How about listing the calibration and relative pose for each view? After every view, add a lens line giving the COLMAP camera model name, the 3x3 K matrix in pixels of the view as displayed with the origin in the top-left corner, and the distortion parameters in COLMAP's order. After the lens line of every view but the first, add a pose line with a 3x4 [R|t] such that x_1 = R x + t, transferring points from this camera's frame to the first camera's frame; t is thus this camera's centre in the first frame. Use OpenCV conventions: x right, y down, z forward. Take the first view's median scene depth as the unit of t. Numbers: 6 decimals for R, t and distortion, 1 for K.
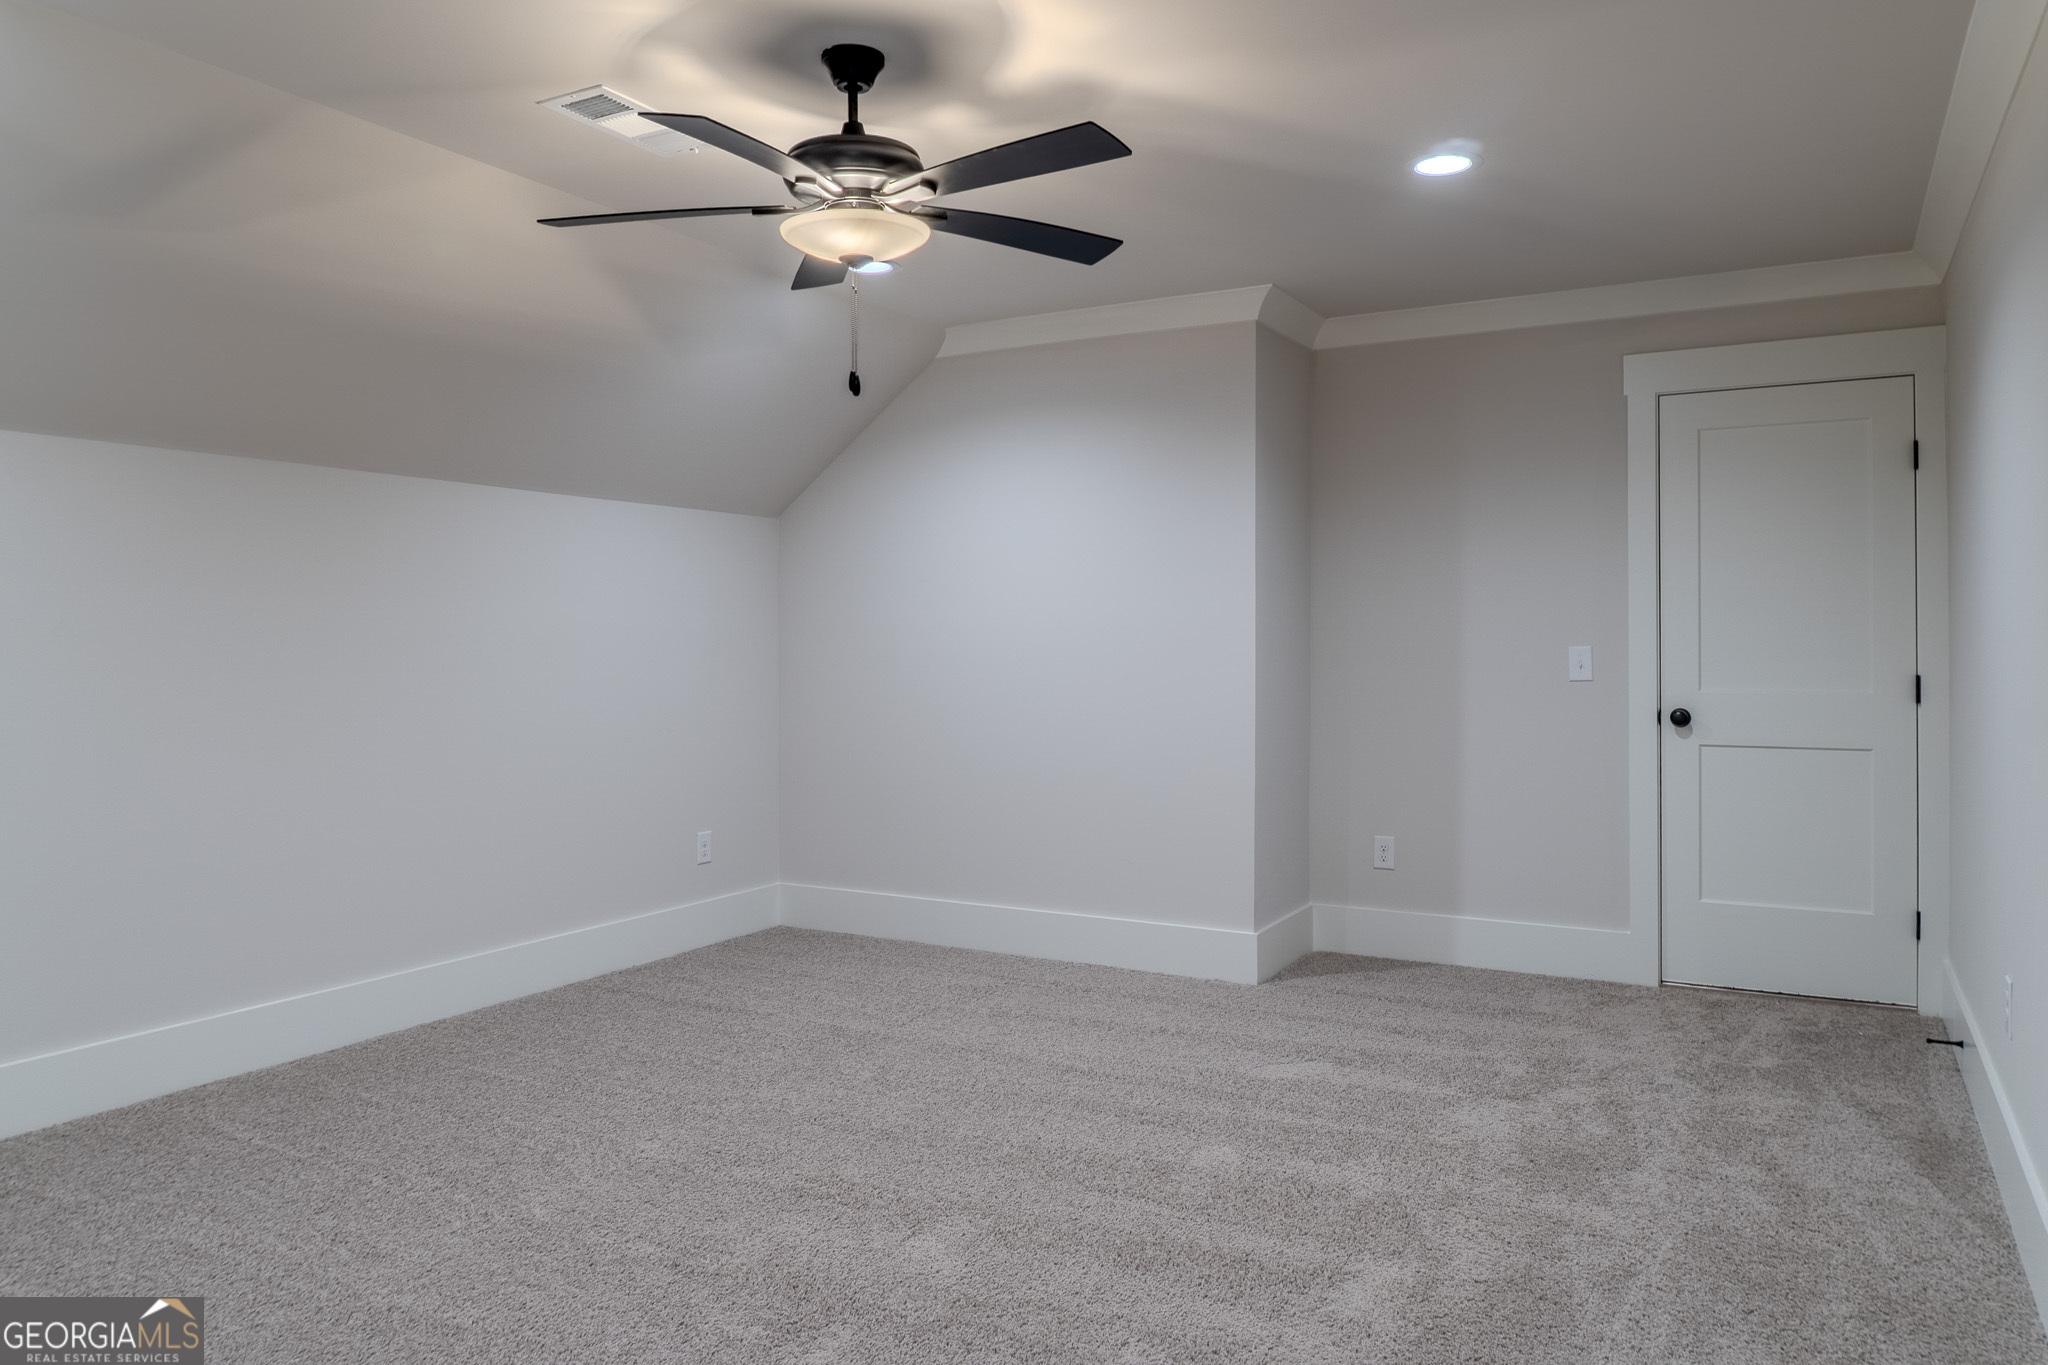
lens RADIAL K [[1380.3, 0, 1021.4], [0, 1380.3, 627.8], [0, 0, 1]] dist [-0.000499, -0.030074]
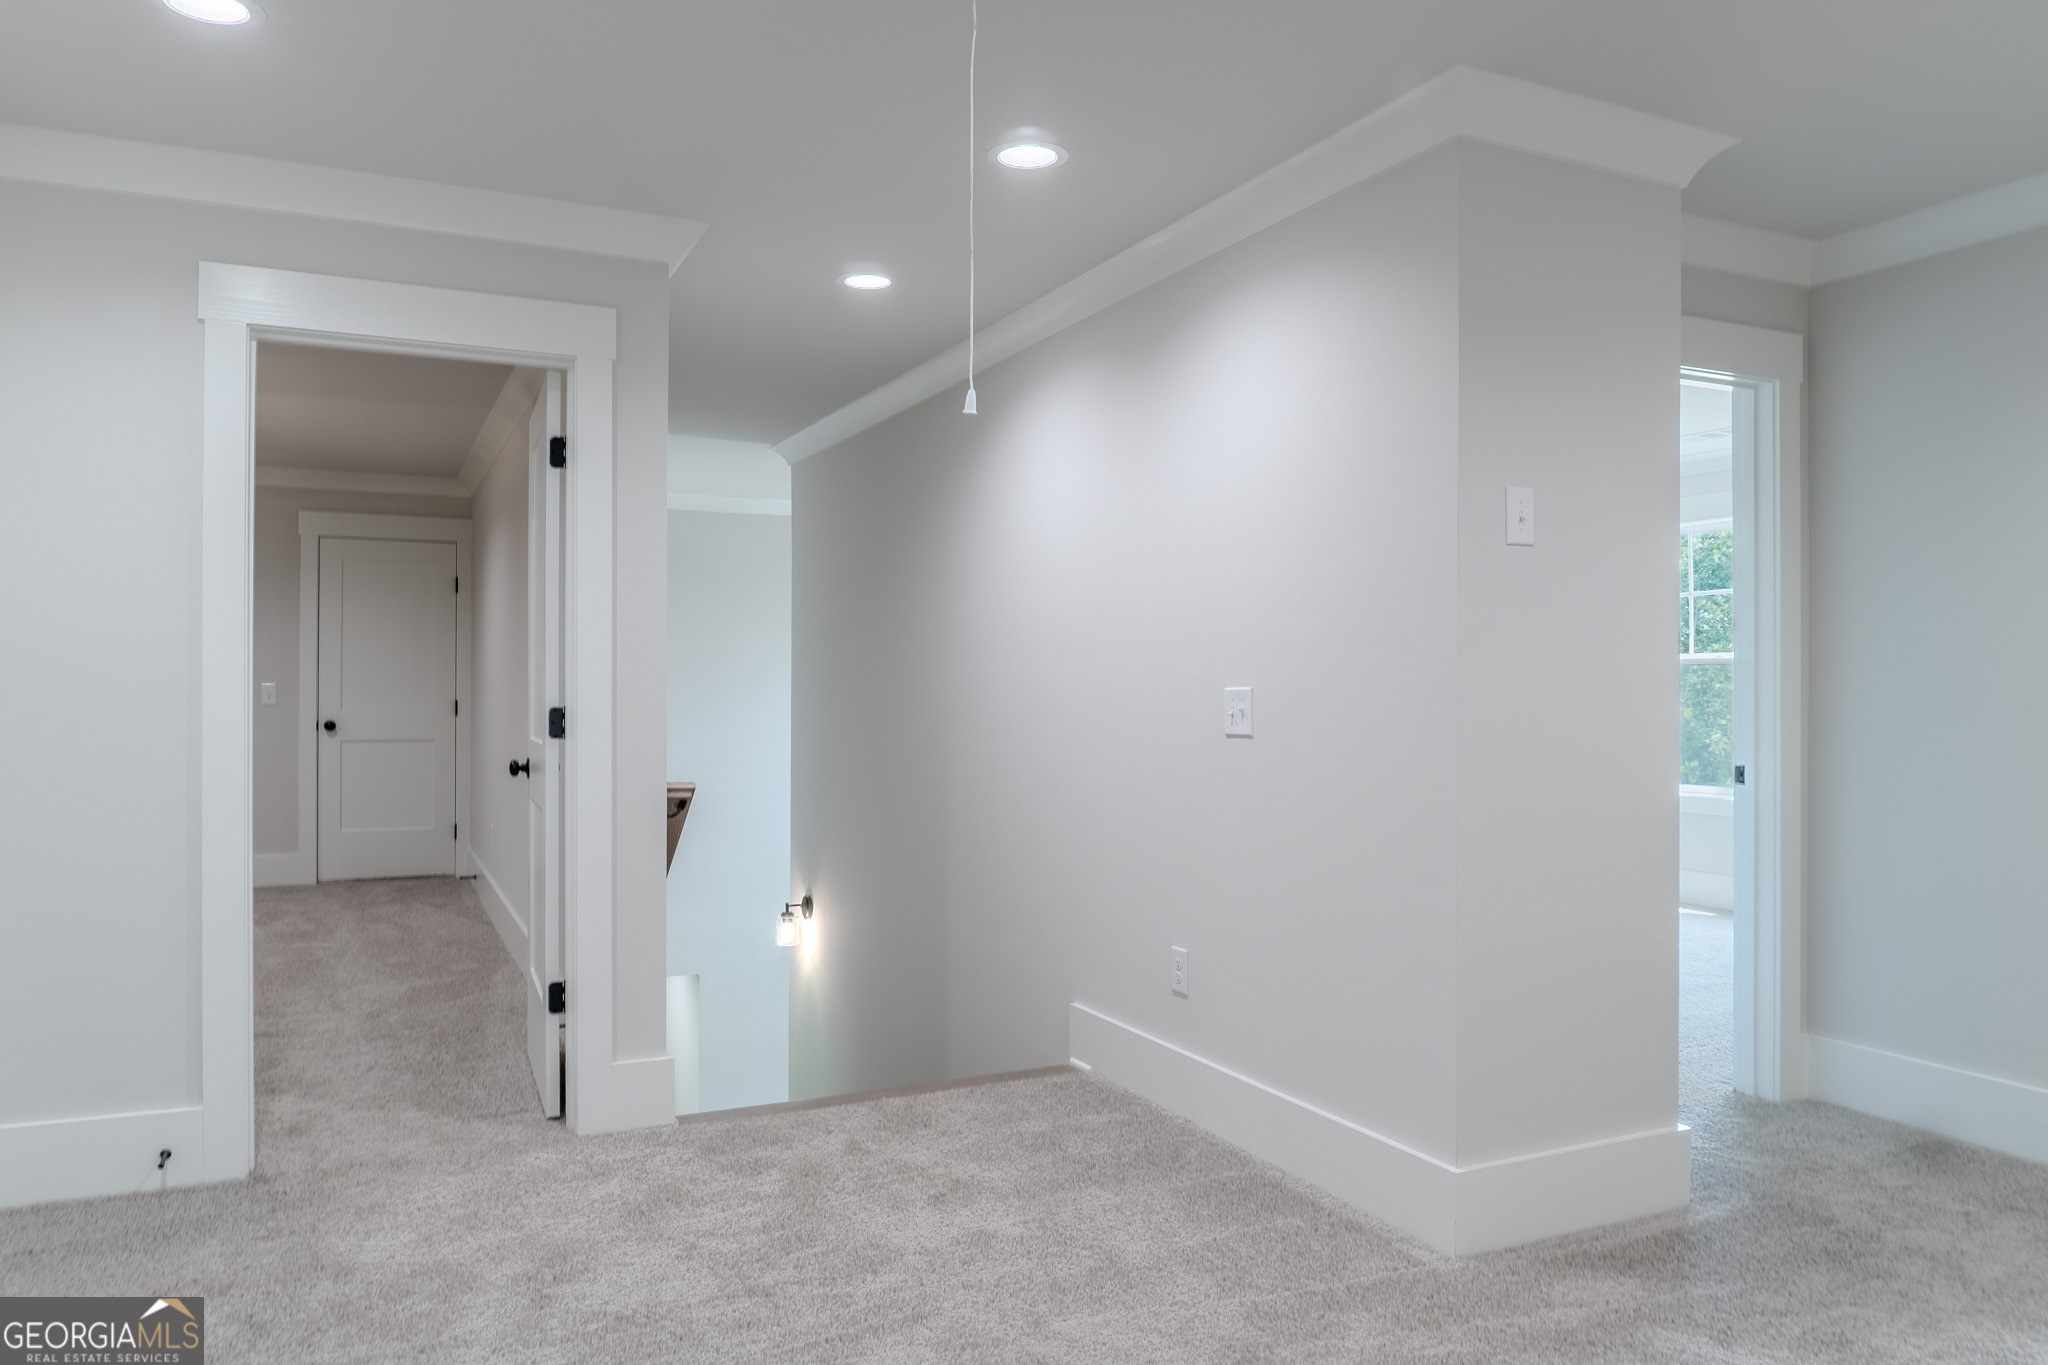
lens RADIAL K [[1395.0, 0, 1021.4], [0, 1395.0, 686.9], [0, 0, 1]] dist [-0.003863, -0.001074]
pose [[0.564896, 0.005809, 0.825142, -0.501538], [-0.011064, 0.999939, 0.000535, 0.006372], [-0.825088, -0.009431, 0.564925, -0.741781]]
